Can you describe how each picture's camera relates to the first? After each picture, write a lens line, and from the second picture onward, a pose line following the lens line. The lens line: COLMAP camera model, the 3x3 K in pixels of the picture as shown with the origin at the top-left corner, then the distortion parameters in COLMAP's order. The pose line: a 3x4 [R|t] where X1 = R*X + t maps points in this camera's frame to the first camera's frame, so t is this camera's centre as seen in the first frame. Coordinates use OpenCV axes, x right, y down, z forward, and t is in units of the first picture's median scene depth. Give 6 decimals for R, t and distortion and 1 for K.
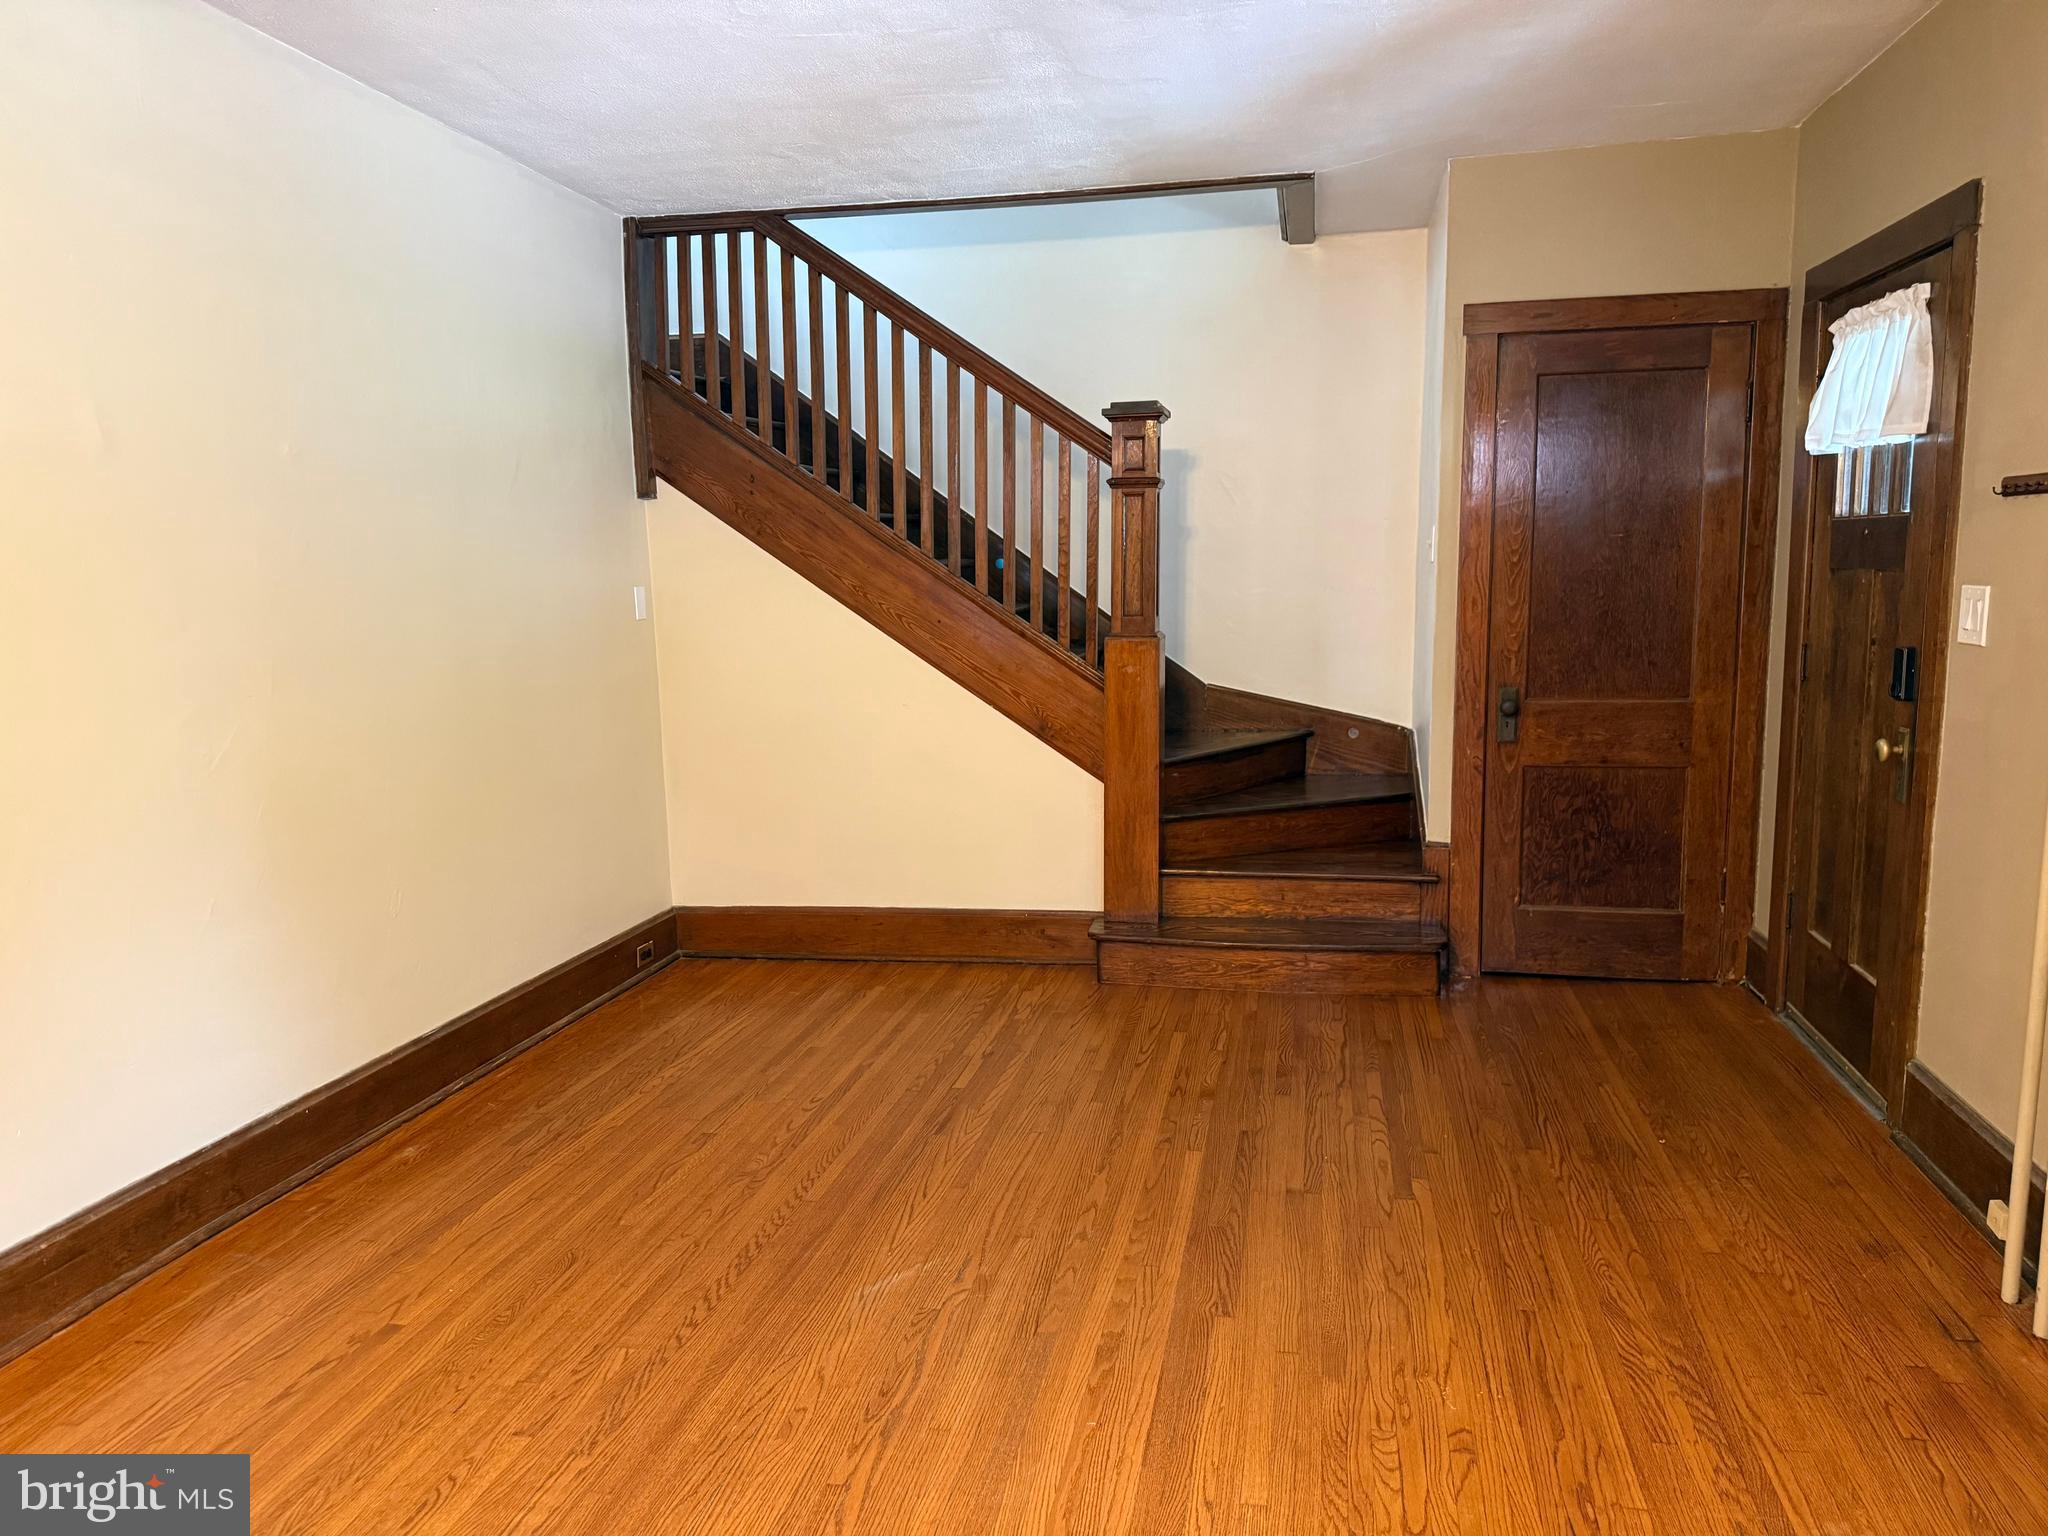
lens RADIAL K [[1466.3, 0, 1023.0], [0, 1466.3, 719.1], [0, 0, 1]] dist [0.048839, -0.056853]
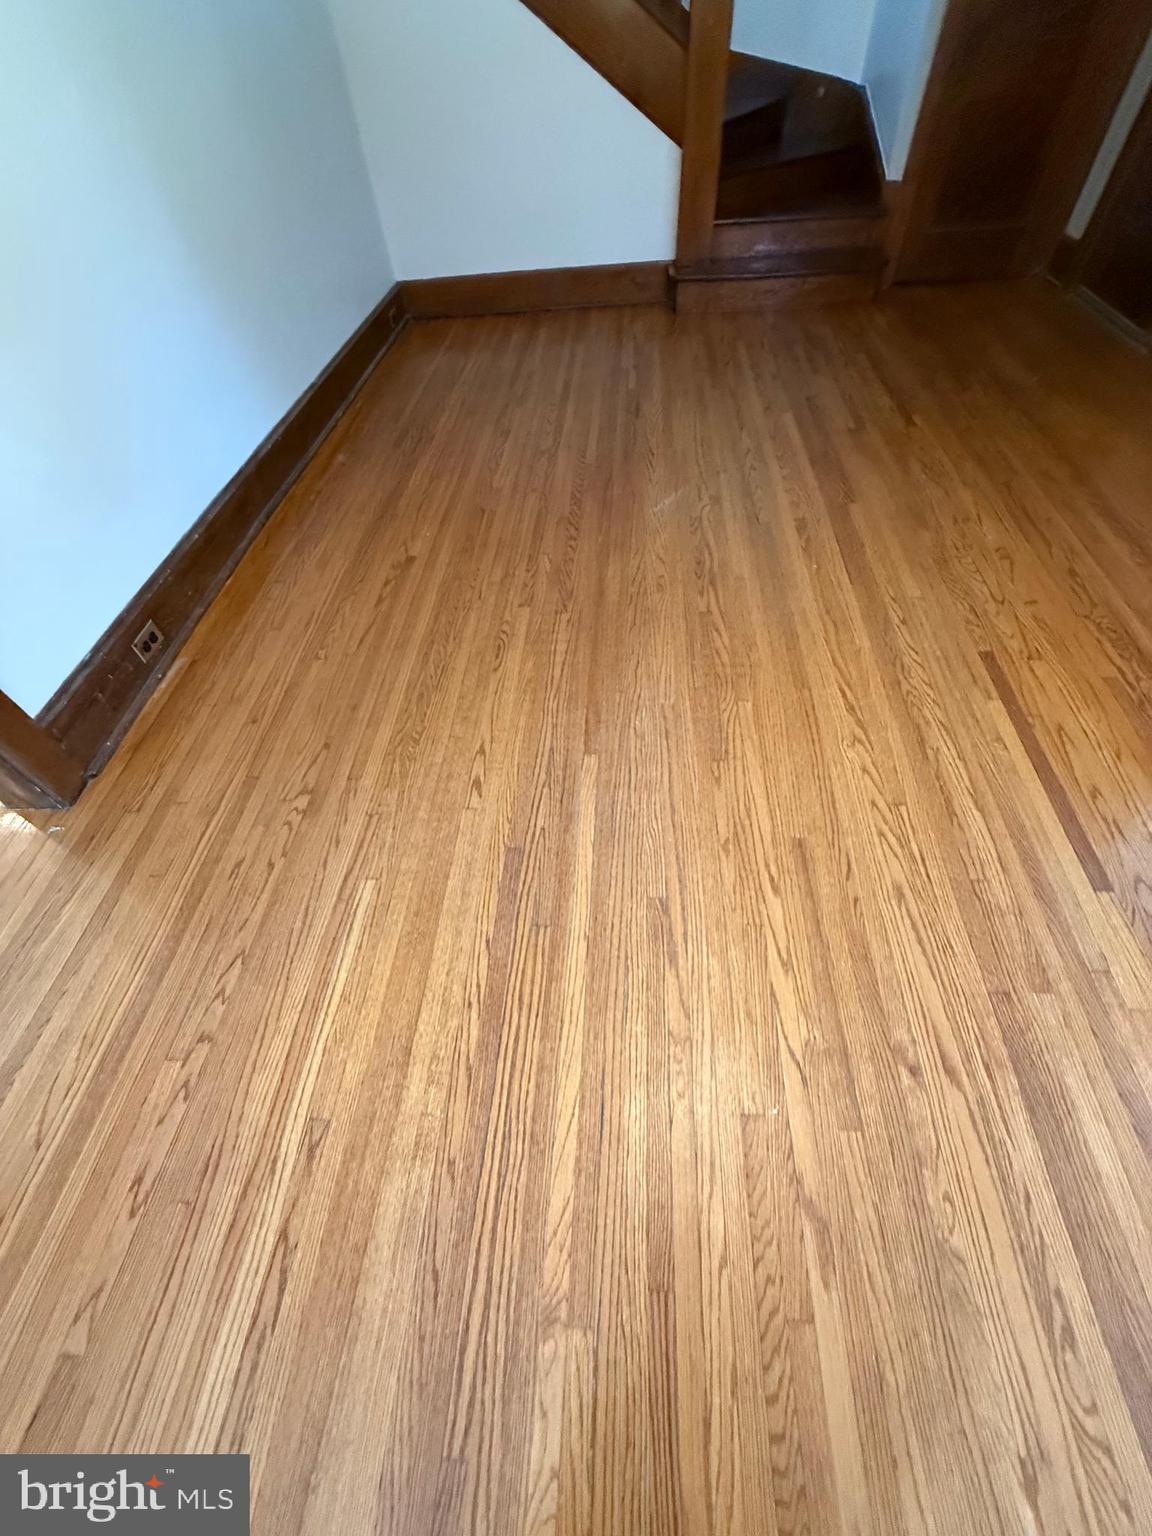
lens RADIAL K [[620.8, 0, 575.7], [0, 620.8, 776.8], [0, 0, 1]] dist [-0.000049, 0.000420]
pose [[0.989905, -0.132275, 0.050910, -0.244279], [0.056448, 0.697412, 0.714444, 0.050583], [-0.130008, -0.704358, 0.697838, 0.200742]]
